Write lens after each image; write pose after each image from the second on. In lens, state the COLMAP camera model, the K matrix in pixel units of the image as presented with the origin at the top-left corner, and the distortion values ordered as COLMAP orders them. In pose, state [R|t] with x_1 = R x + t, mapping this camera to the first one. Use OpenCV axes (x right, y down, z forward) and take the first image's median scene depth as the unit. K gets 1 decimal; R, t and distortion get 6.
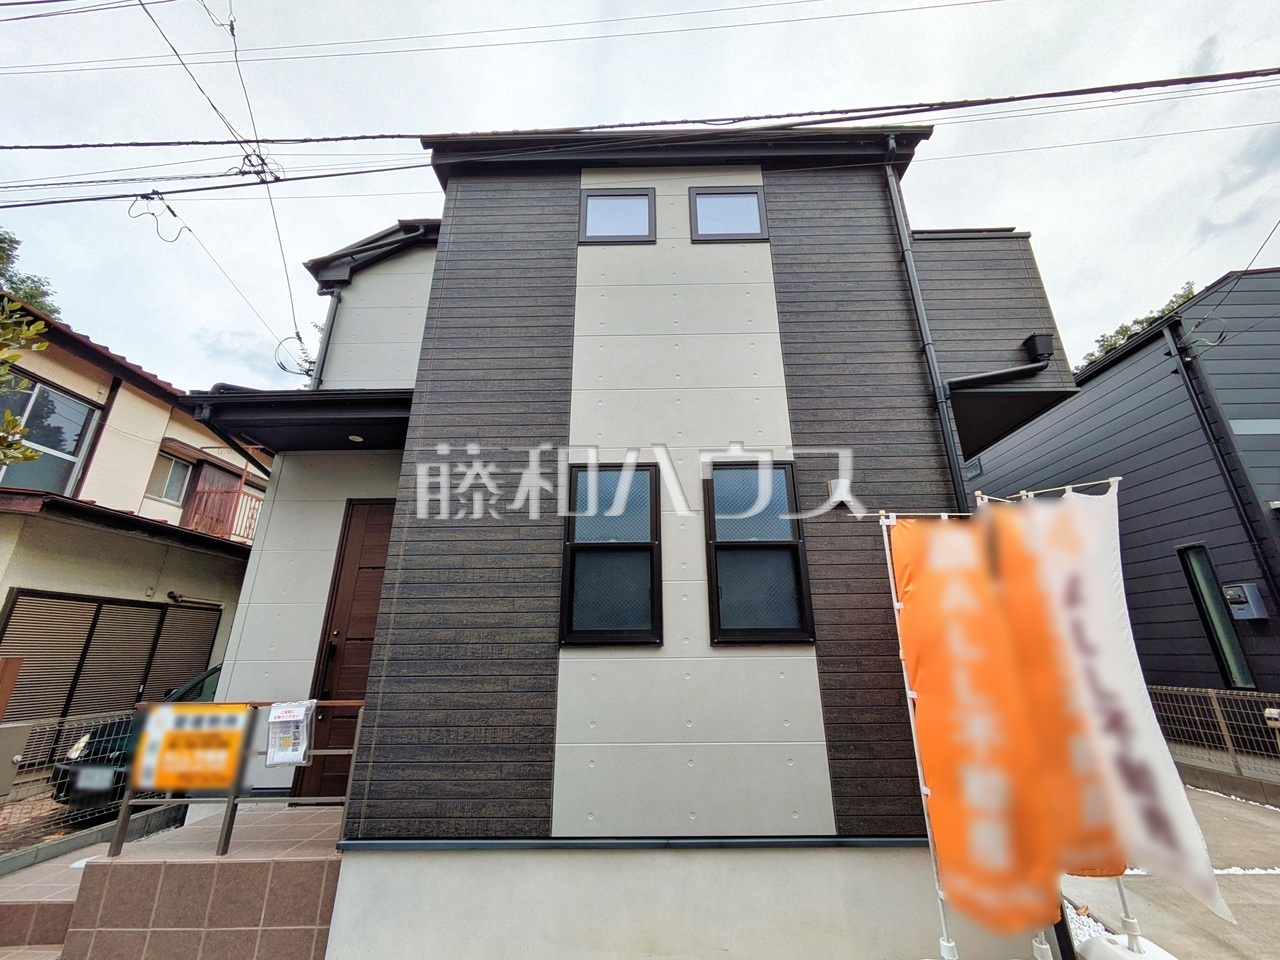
lens RADIAL K [[506.6, 0, 642.9], [0, 506.6, 478.5], [0, 0, 1]] dist [-0.001802, 0.002231]
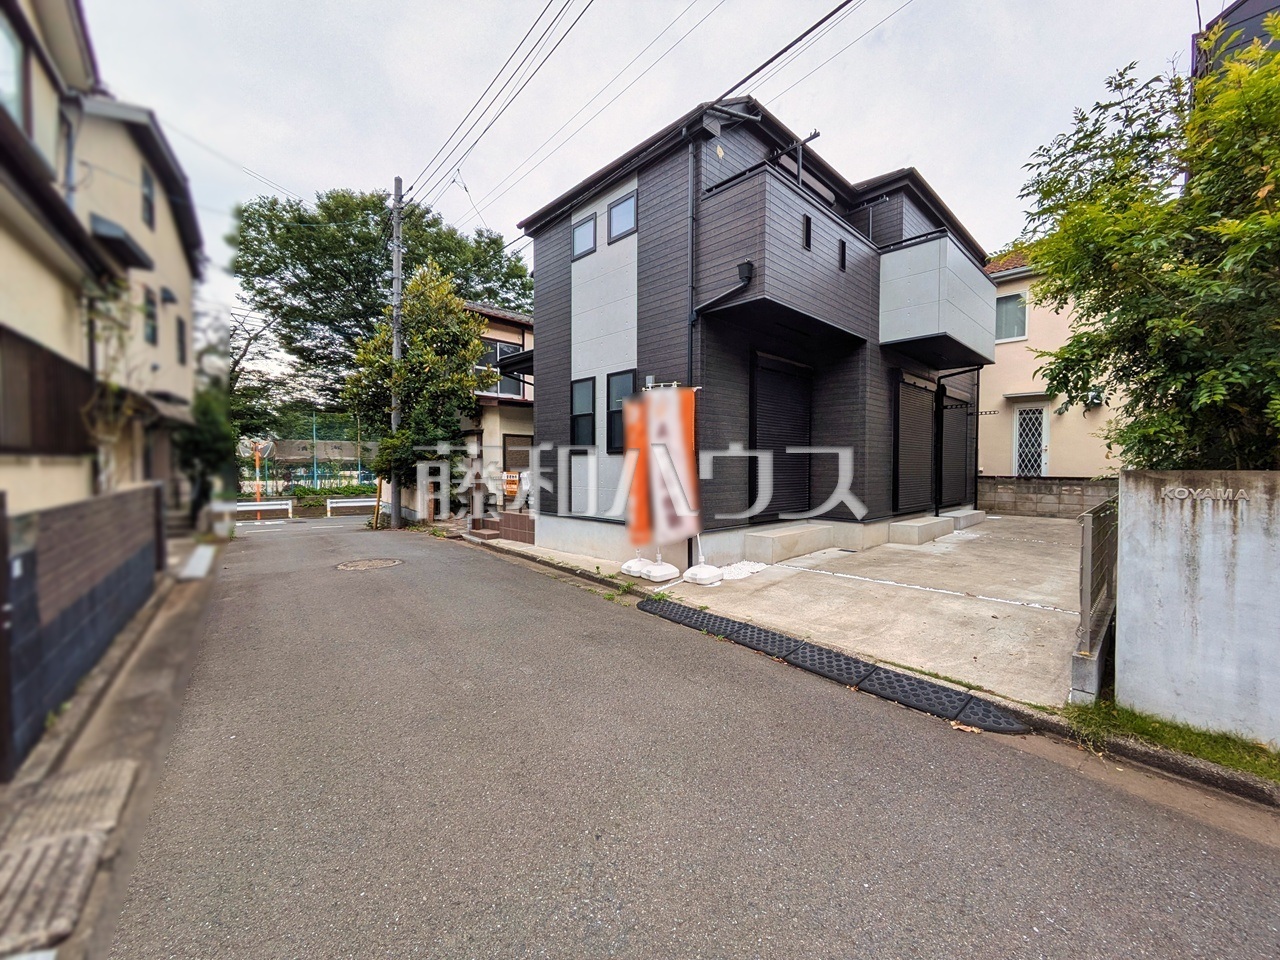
lens RADIAL K [[508.5, 0, 644.1], [0, 508.5, 478.2], [0, 0, 1]] dist [-0.000403, -0.000041]
pose [[0.707317, 0.028482, -0.706322, 1.691600], [0.223659, 0.938840, 0.261833, -0.139789], [0.670581, -0.343175, 0.657687, -0.464511]]
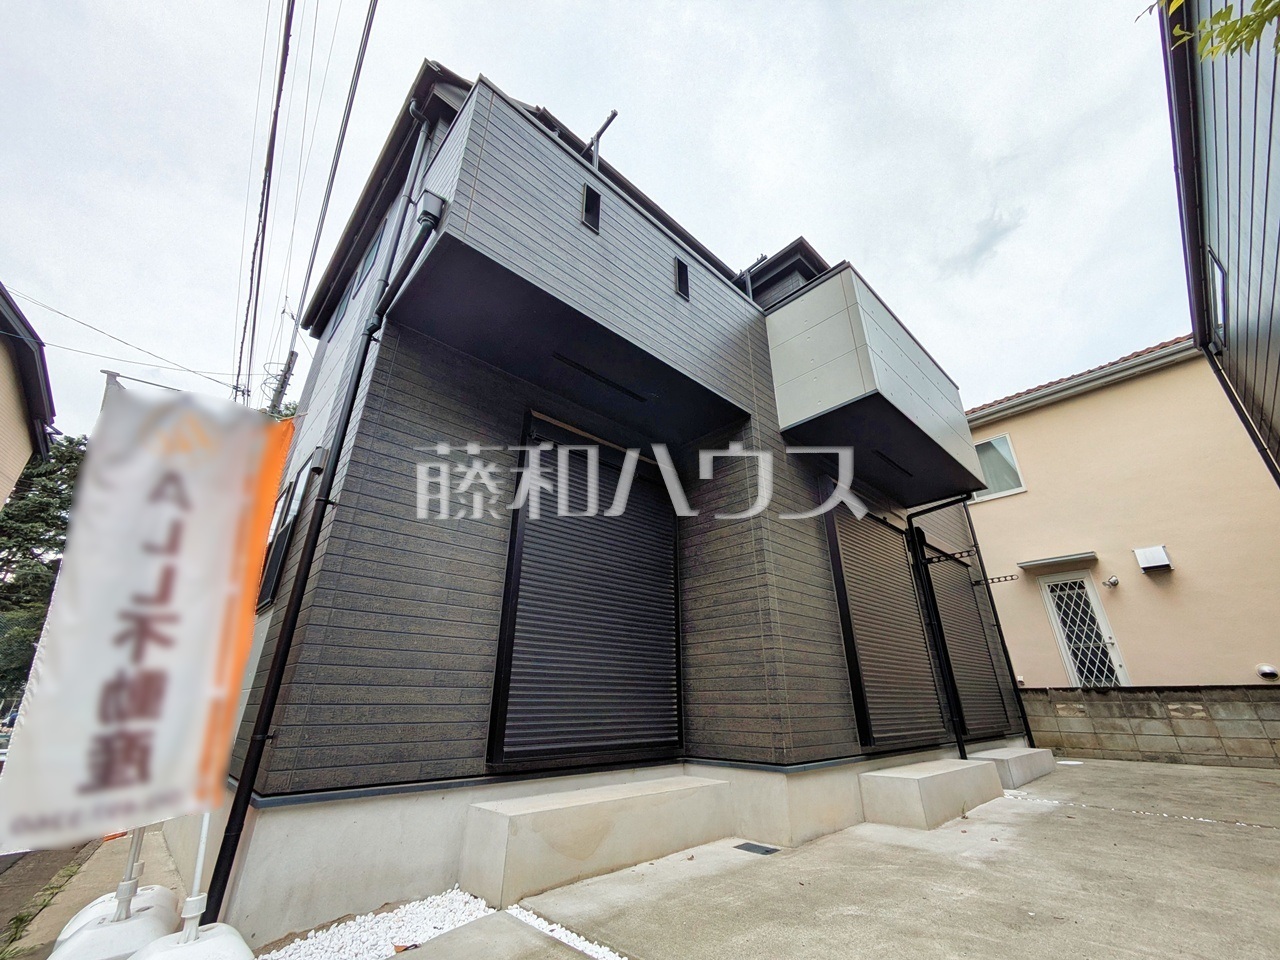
lens RADIAL K [[506.6, 0, 642.9], [0, 506.6, 478.5], [0, 0, 1]] dist [-0.001802, 0.002231]
pose [[0.696324, -0.286788, -0.657940, 1.433208], [0.231966, 0.957426, -0.171832, 0.369825], [0.679208, -0.032969, 0.733205, 0.620408]]
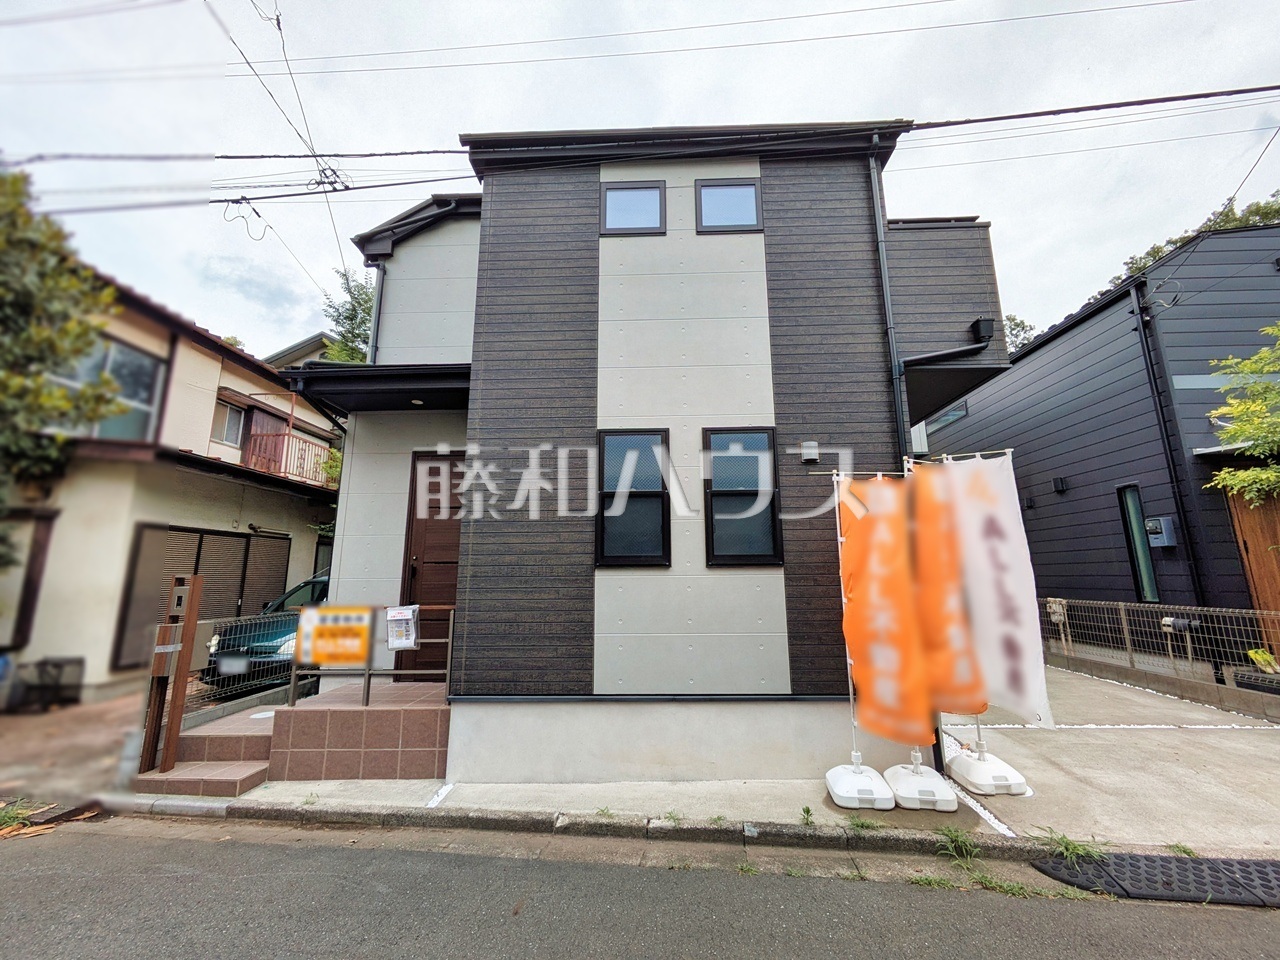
lens RADIAL K [[506.6, 0, 642.9], [0, 506.6, 478.5], [0, 0, 1]] dist [-0.001802, 0.002231]
pose [[0.999866, -0.002350, -0.016223, -0.011190], [0.004588, 0.990239, 0.139301, -0.079208], [0.015738, -0.139357, 0.990117, -0.262522]]
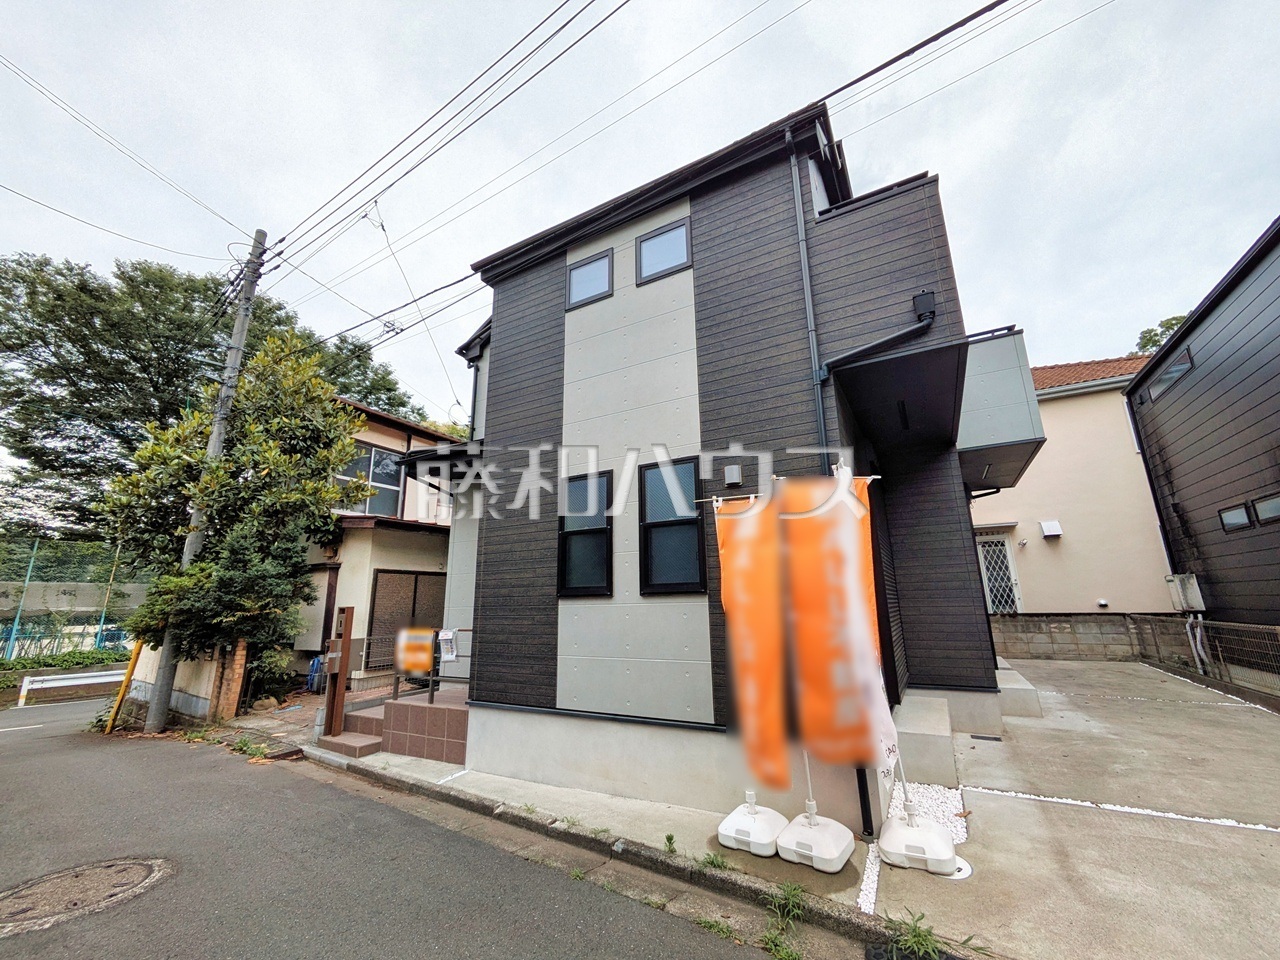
lens RADIAL K [[506.6, 0, 642.9], [0, 506.6, 478.5], [0, 0, 1]] dist [-0.001802, 0.002231]
pose [[0.879689, -0.121847, -0.459674, 0.710190], [0.166350, 0.984394, 0.057412, -0.069755], [0.445505, -0.126972, 0.886230, -0.202288]]
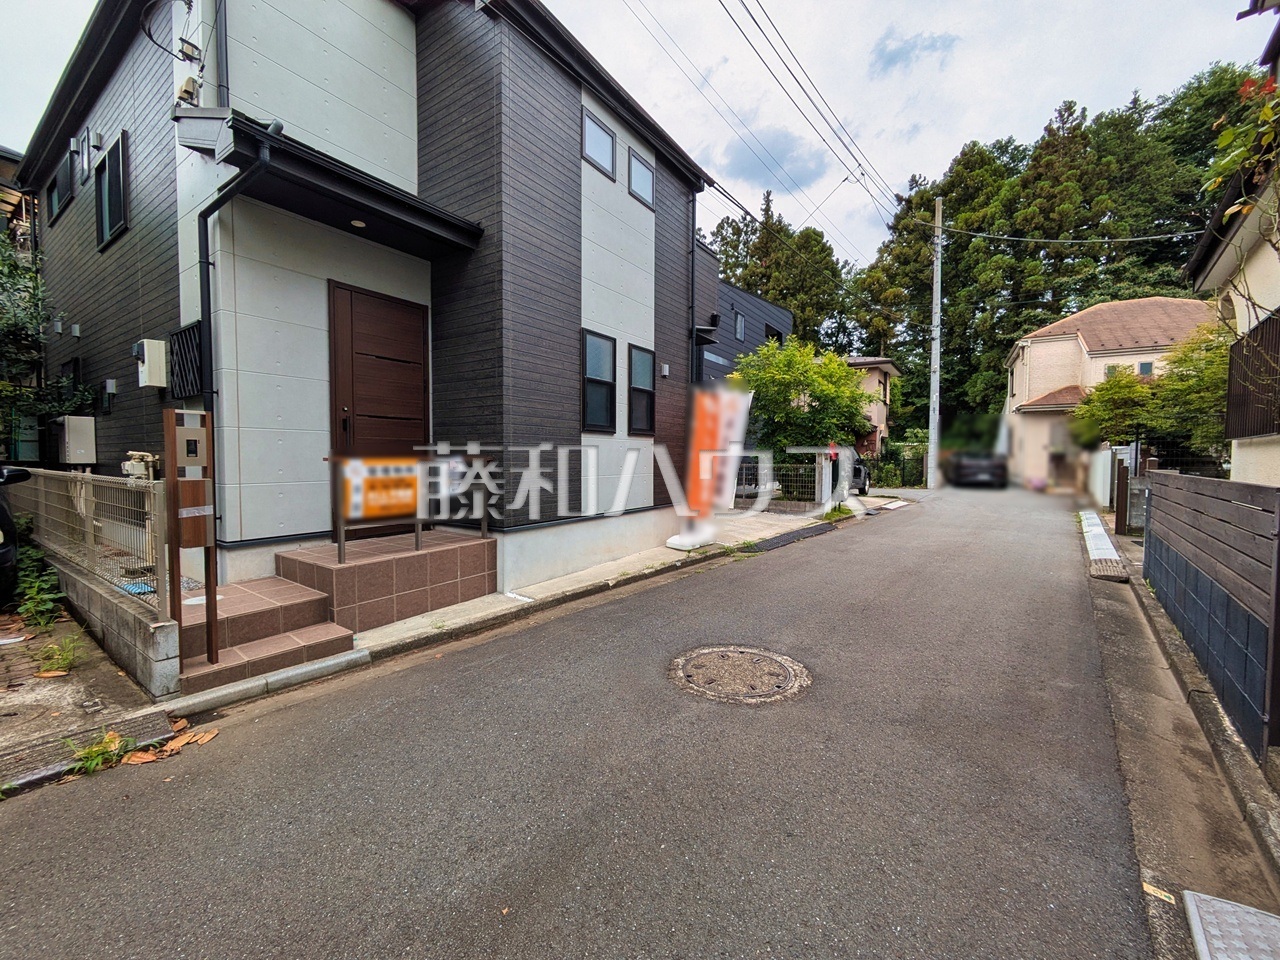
lens RADIAL K [[508.5, 0, 644.1], [0, 508.5, 478.2], [0, 0, 1]] dist [-0.000403, -0.000041]
pose [[0.538474, -0.024476, 0.842287, -1.389718], [-0.285342, 0.935227, 0.209596, 0.025898], [-0.792859, -0.353202, 0.496611, -0.163355]]
